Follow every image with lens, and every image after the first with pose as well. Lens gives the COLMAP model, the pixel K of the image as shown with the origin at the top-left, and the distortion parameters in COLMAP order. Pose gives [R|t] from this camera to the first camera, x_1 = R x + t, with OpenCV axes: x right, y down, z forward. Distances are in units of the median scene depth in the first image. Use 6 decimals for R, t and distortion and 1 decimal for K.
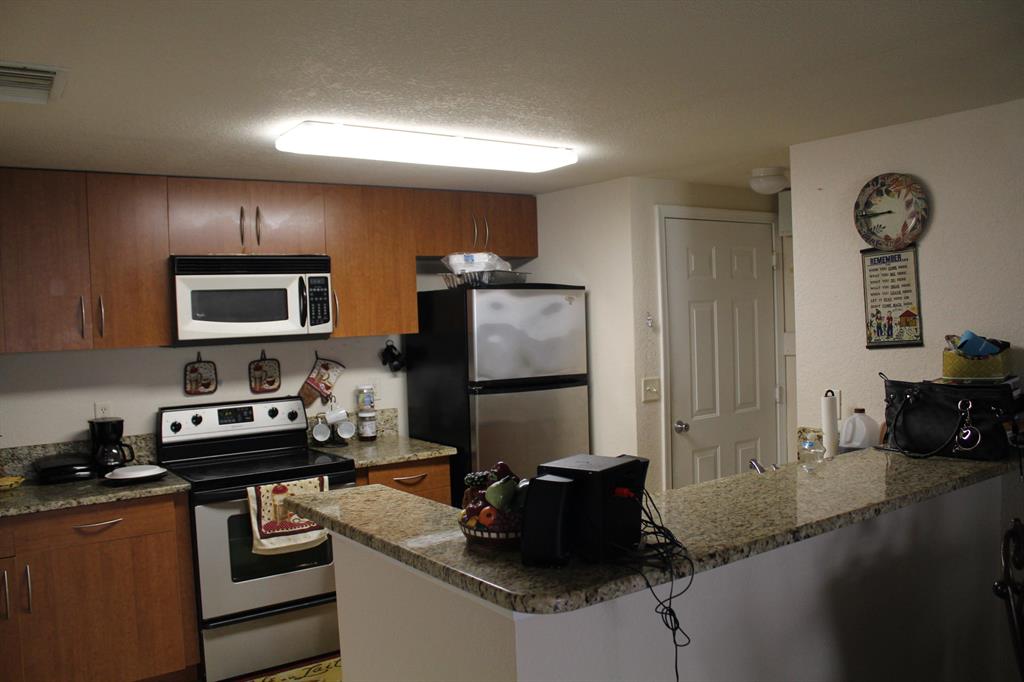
lens RADIAL K [[854.7, 0, 512.0], [0, 854.7, 341.0], [0, 0, 1]] dist [-0.147585, 0.121419]
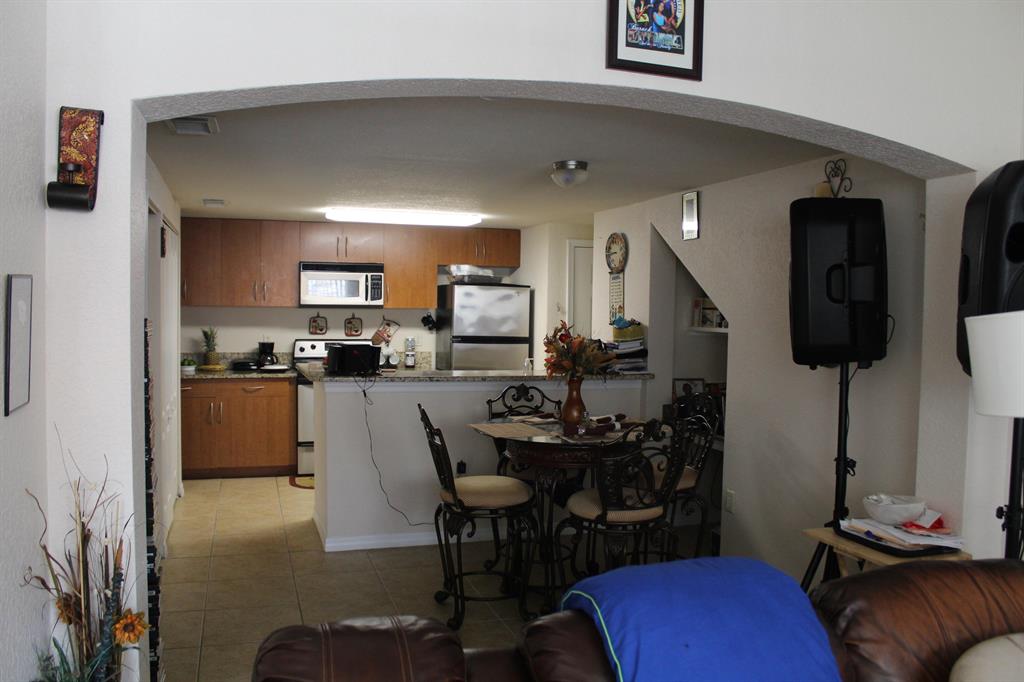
lens RADIAL K [[854.7, 0, 512.0], [0, 854.7, 341.0], [0, 0, 1]] dist [-0.147585, 0.121419]
pose [[0.953214, 0.060181, -0.296245, 0.619723], [-0.057105, 0.998187, 0.019036, 0.017381], [0.296853, -0.001229, 0.954922, -0.704132]]
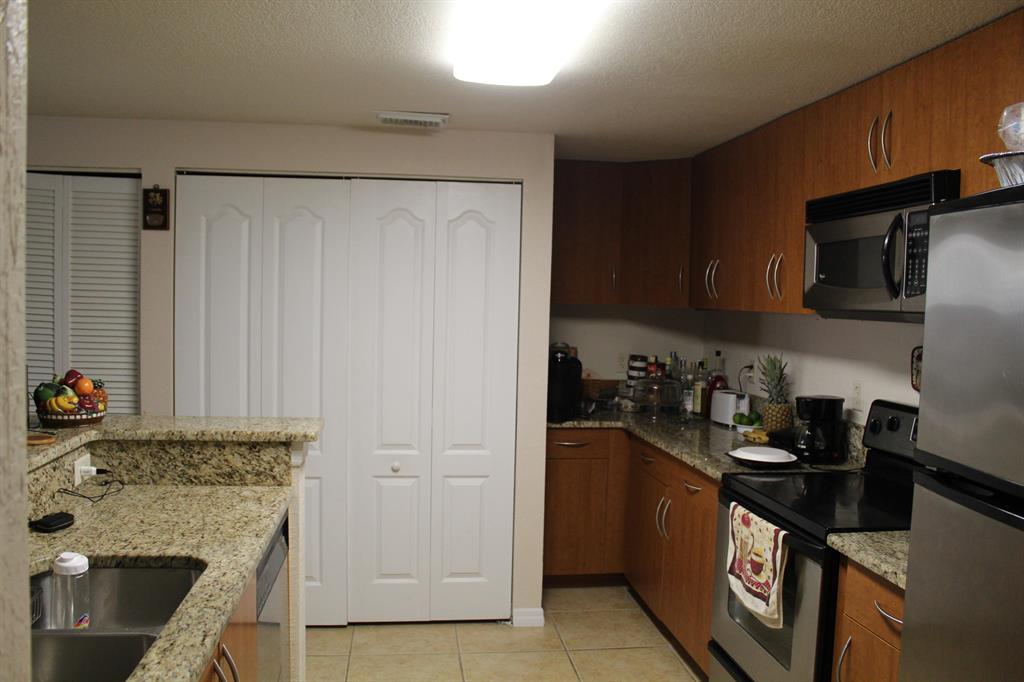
lens RADIAL K [[854.7, 0, 512.0], [0, 854.7, 341.0], [0, 0, 1]] dist [-0.147585, 0.121419]
pose [[-0.475901, 0.063969, -0.877169, 0.387182], [-0.042856, 0.994480, 0.095776, -0.030864], [0.878454, 0.083172, -0.470533, 1.019827]]
